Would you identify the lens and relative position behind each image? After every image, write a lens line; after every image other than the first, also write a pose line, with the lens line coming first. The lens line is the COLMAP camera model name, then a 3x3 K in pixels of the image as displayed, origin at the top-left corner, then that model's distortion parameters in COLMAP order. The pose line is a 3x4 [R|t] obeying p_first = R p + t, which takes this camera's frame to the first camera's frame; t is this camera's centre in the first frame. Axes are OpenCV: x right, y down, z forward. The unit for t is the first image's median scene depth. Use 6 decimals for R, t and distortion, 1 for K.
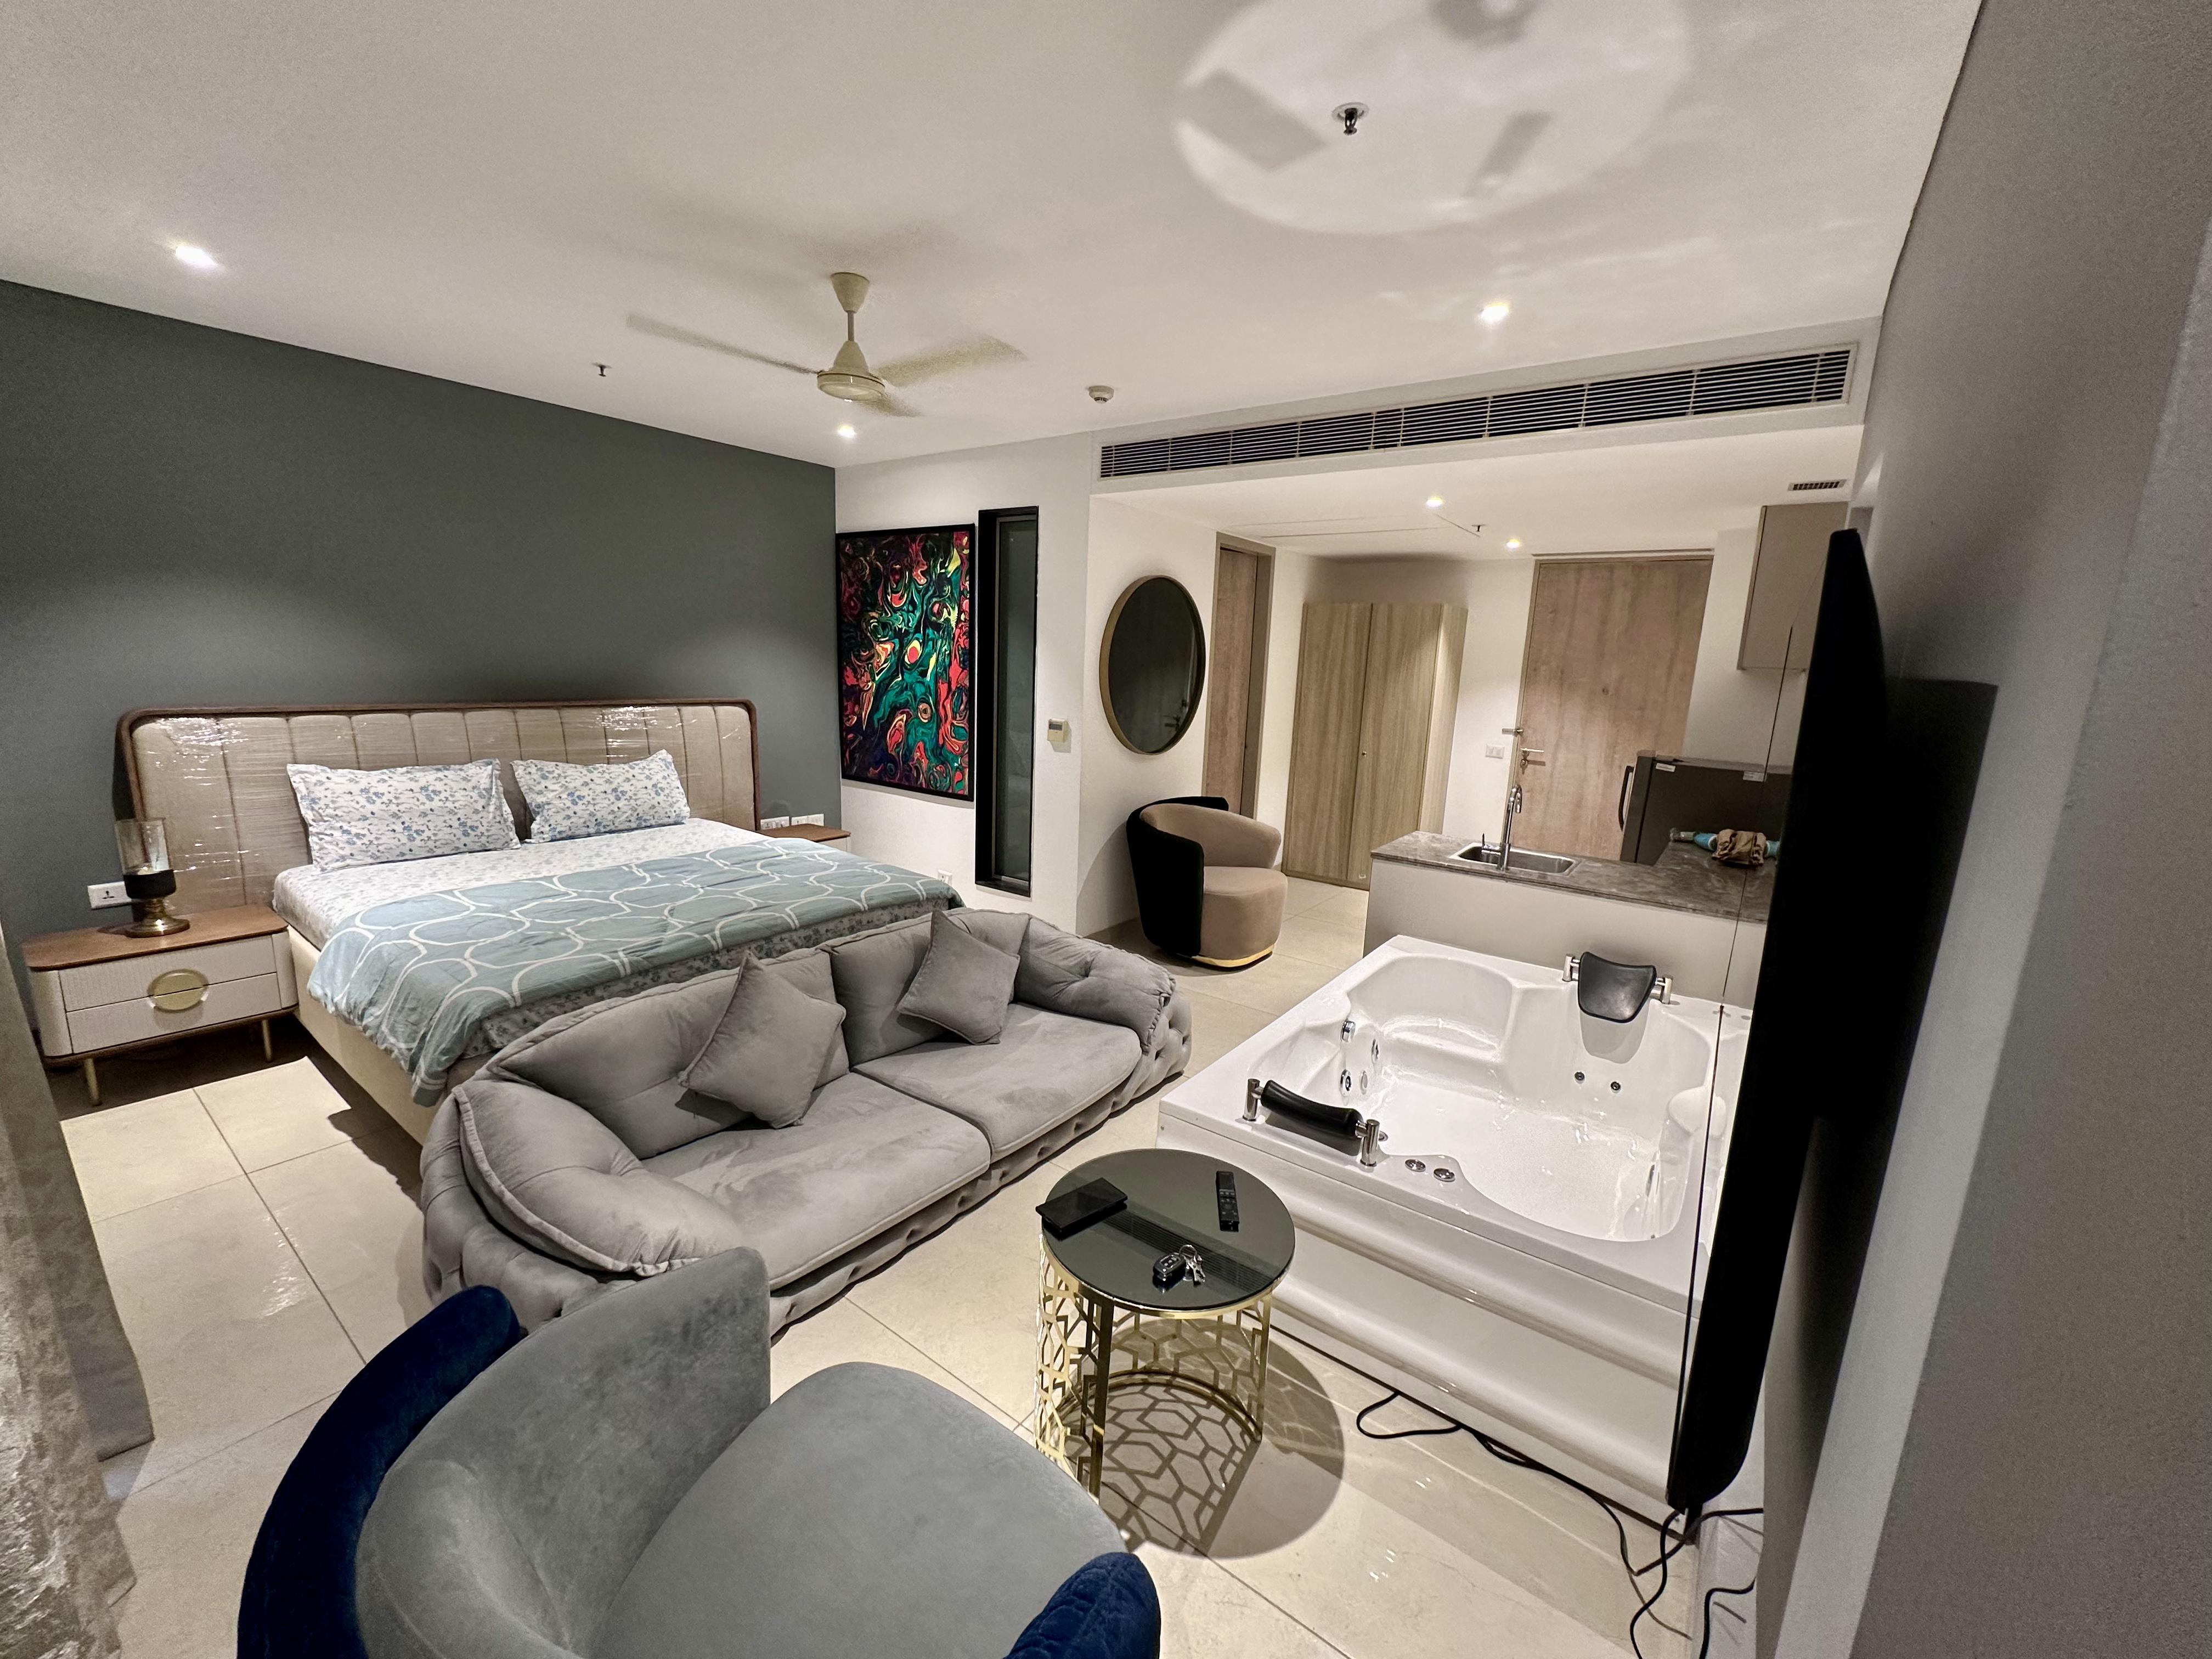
lens RADIAL K [[882.6, 0, 1107.7], [0, 882.6, 828.7], [0, 0, 1]] dist [-0.002030, -0.000251]
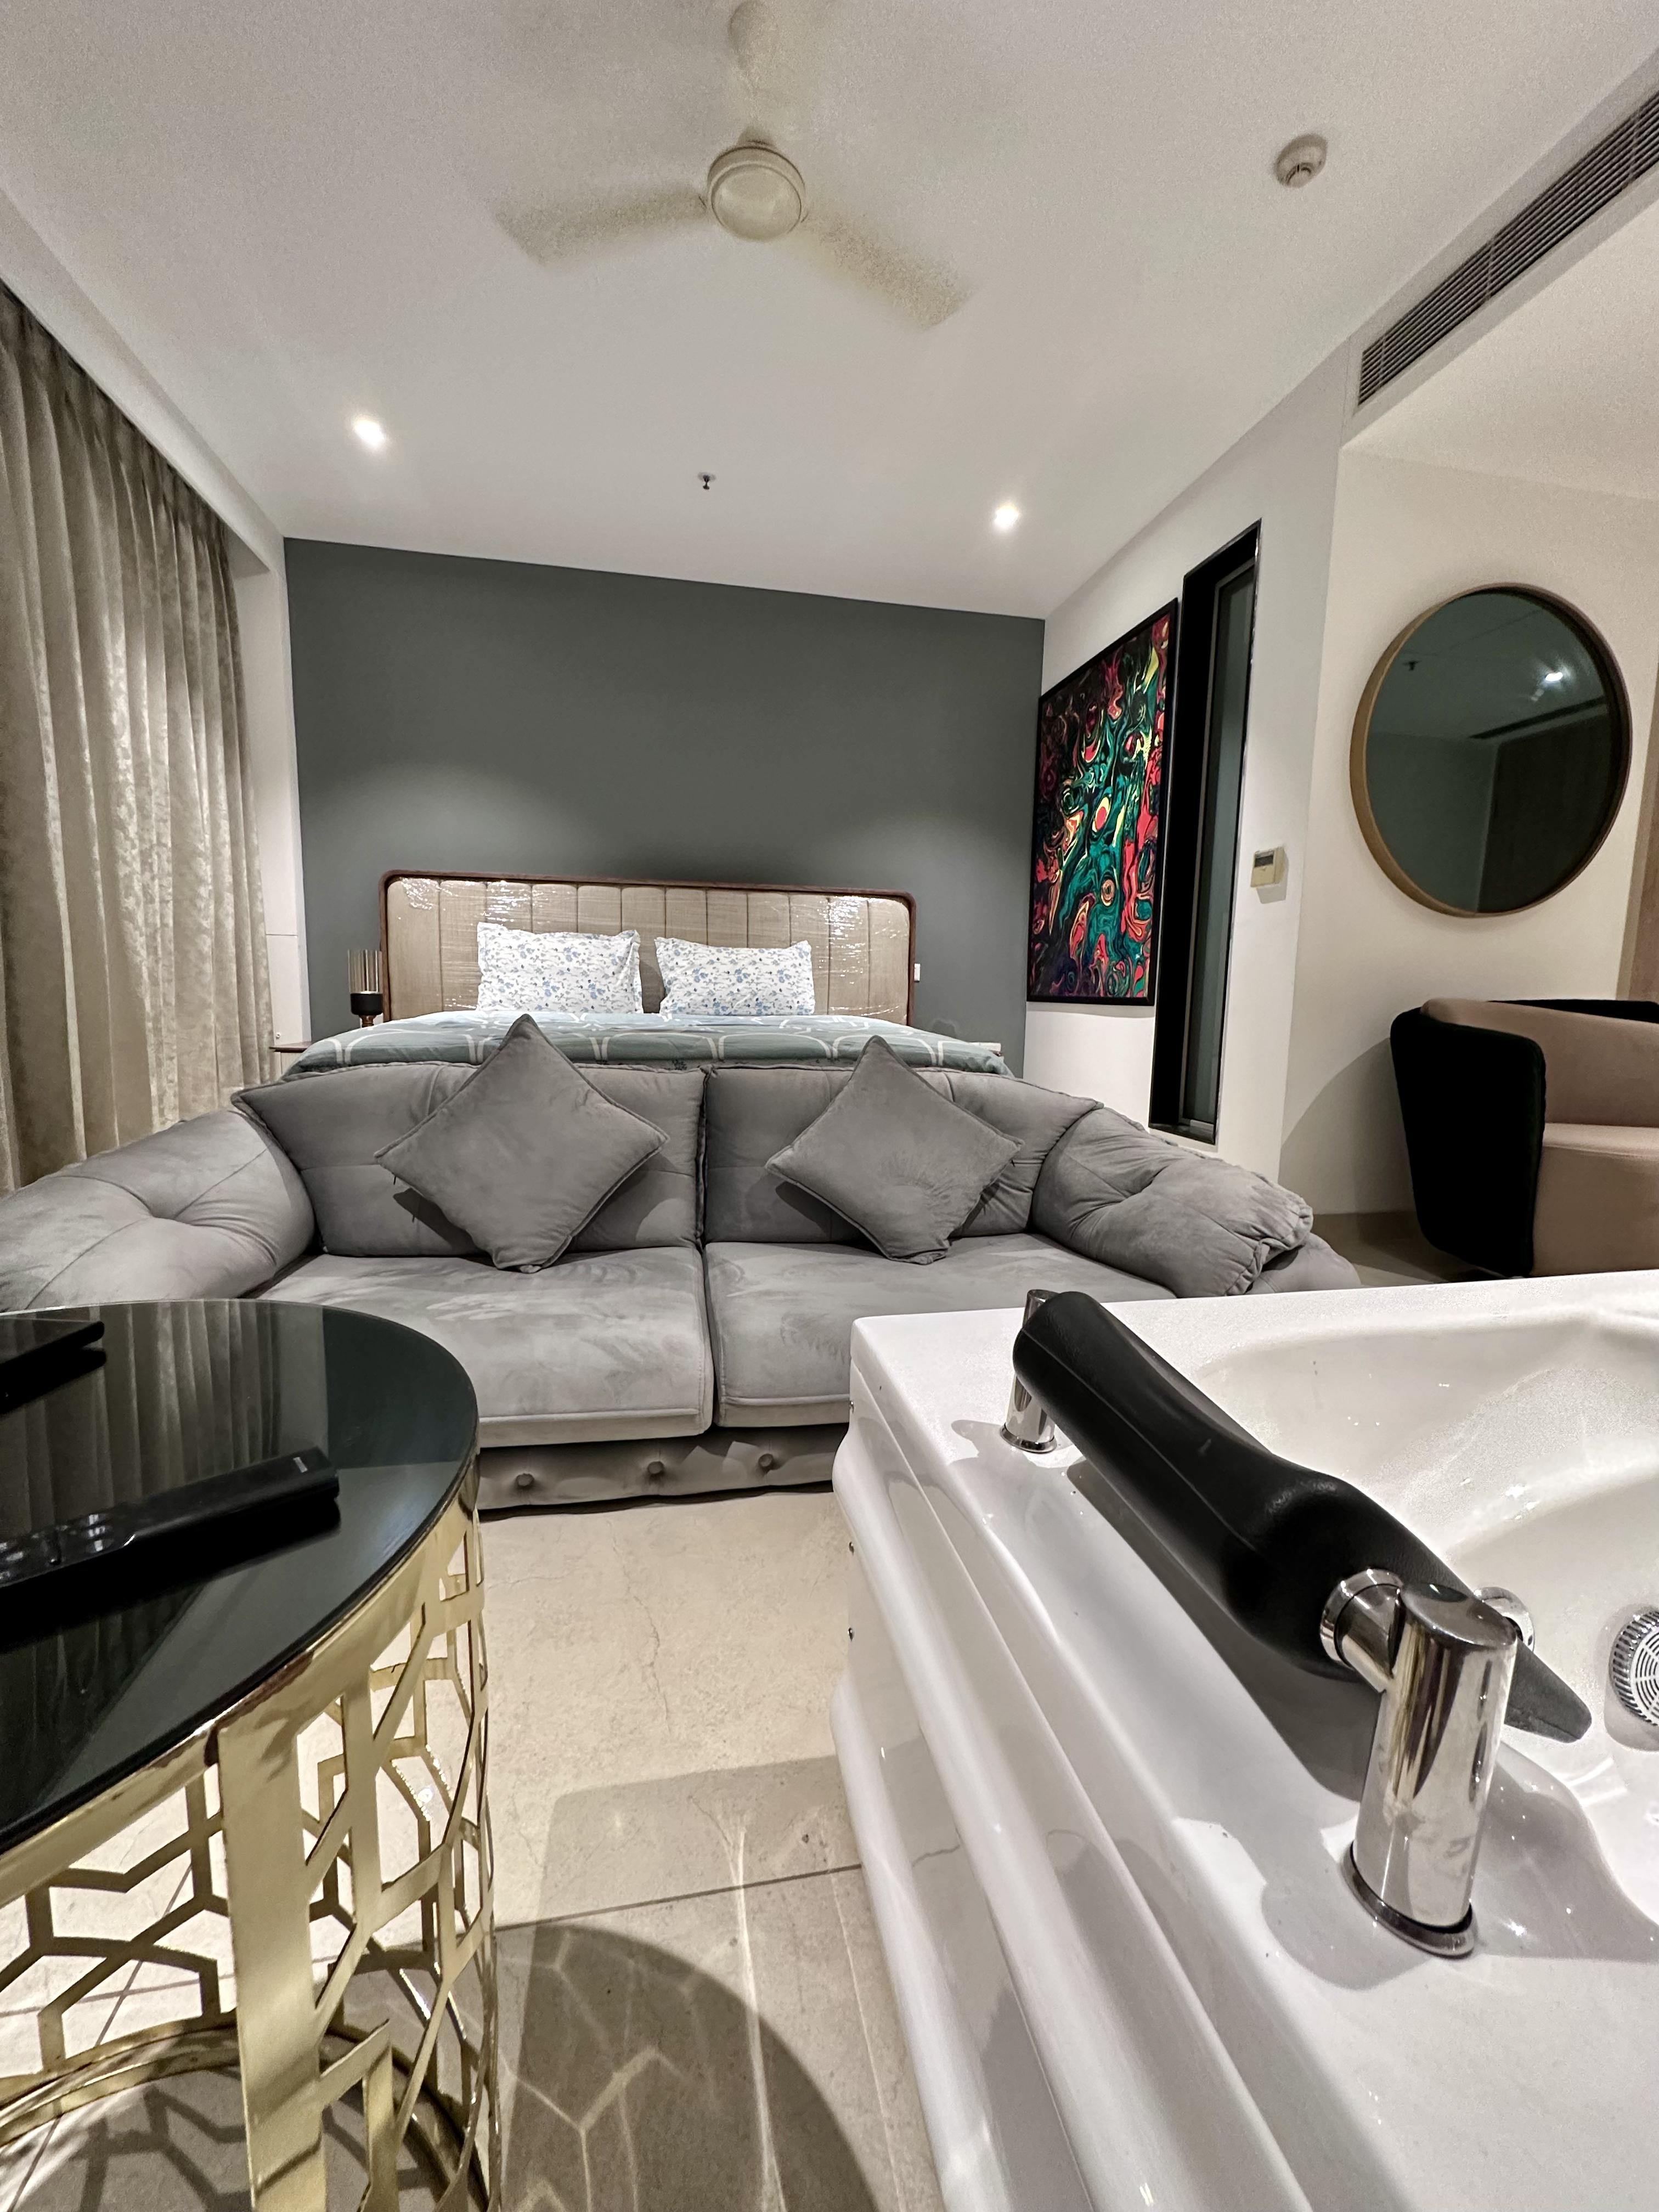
lens RADIAL K [[882.6, 0, 827.6], [0, 882.6, 1103.1], [0, 0, 1]] dist [-0.002030, -0.000251]
pose [[0.741323, 0.059976, -0.668463, 0.129136], [-0.121866, 0.991471, -0.046192, 0.111245], [0.659992, 0.115706, 0.742310, 0.337335]]
